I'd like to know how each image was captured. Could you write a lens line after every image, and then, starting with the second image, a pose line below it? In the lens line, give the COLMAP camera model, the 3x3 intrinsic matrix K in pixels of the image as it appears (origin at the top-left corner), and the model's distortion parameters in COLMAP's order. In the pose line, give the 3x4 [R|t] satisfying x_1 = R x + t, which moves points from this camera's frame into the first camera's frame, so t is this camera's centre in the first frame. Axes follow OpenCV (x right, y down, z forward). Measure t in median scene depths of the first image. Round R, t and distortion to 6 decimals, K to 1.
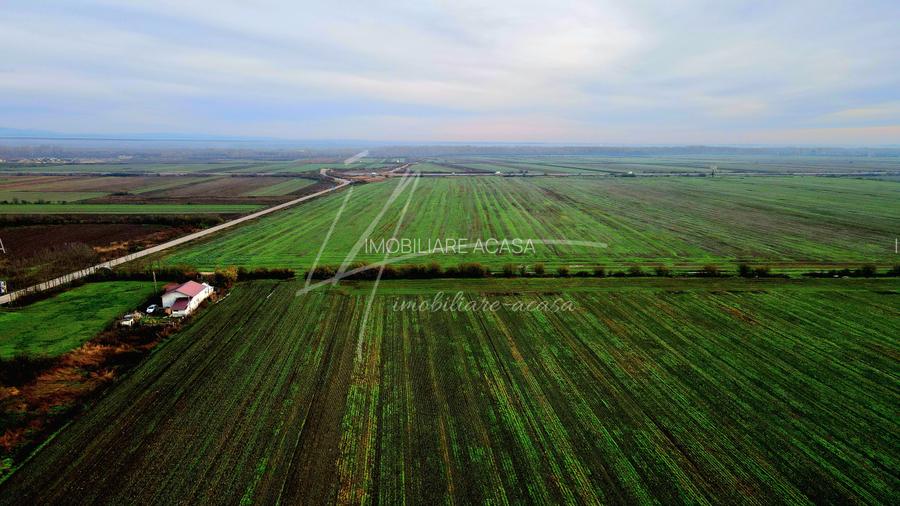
lens RADIAL K [[658.2, 0, 450.3], [0, 658.2, 254.0], [0, 0, 1]] dist [0.002092, 0.026899]
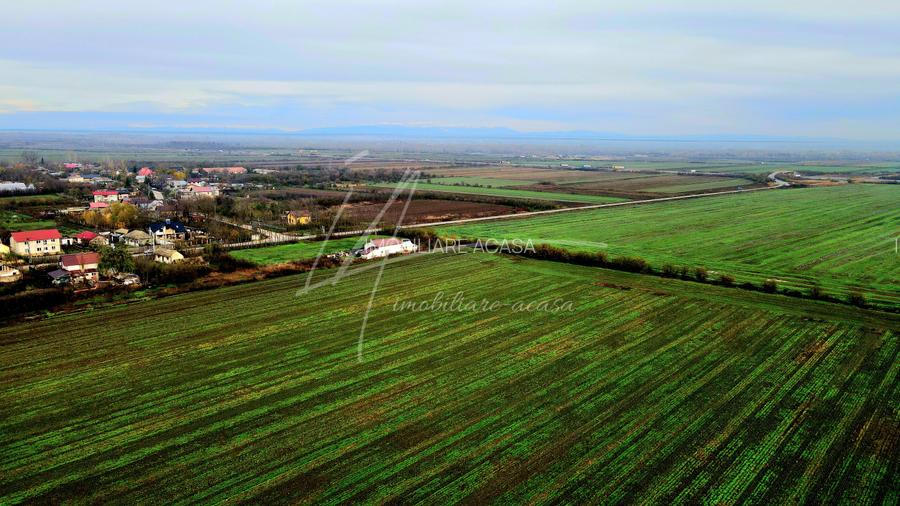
lens RADIAL K [[658.2, 0, 454.0], [0, 658.2, 252.5], [0, 0, 1]] dist [0.002092, 0.026899]
pose [[0.711011, 0.122245, -0.692473, 0.796274], [-0.124681, 0.991086, 0.046942, -0.009496], [0.692039, 0.052962, 0.719915, 0.137477]]
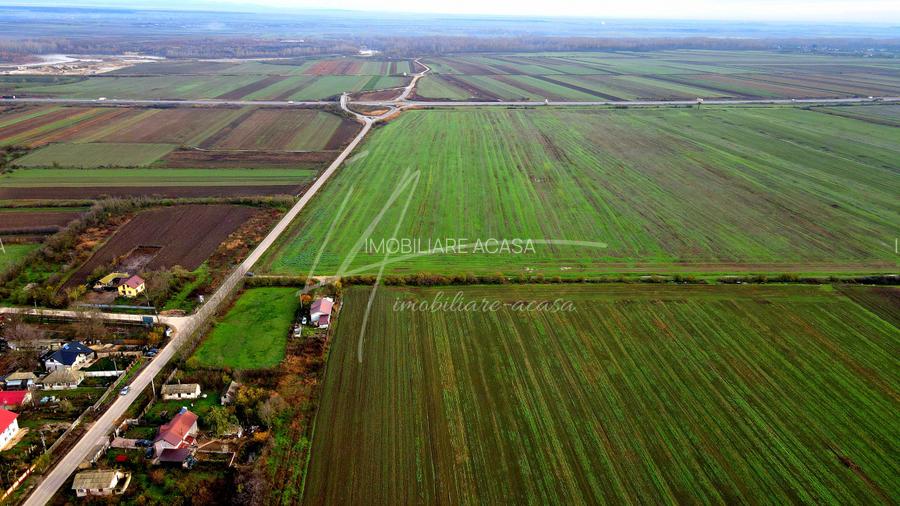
lens RADIAL K [[658.2, 0, 449.6], [0, 658.2, 250.3], [0, 0, 1]] dist [0.002092, 0.026899]
pose [[0.999922, 0.009573, 0.008058, -0.126132], [-0.010852, 0.984049, 0.177564, -0.453839], [-0.006229, -0.177637, 0.984076, -0.689547]]
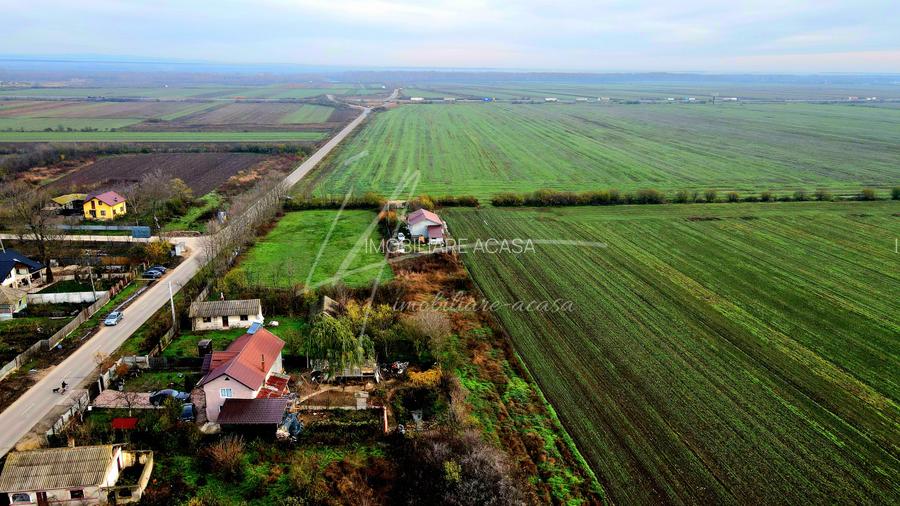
lens RADIAL K [[658.2, 0, 449.1], [0, 658.2, 251.9], [0, 0, 1]] dist [0.002092, 0.026899]
pose [[0.996925, -0.014988, 0.076918, -0.539288], [0.006790, 0.994369, 0.105755, -0.000195], [-0.078070, -0.104908, 0.991413, -0.006322]]
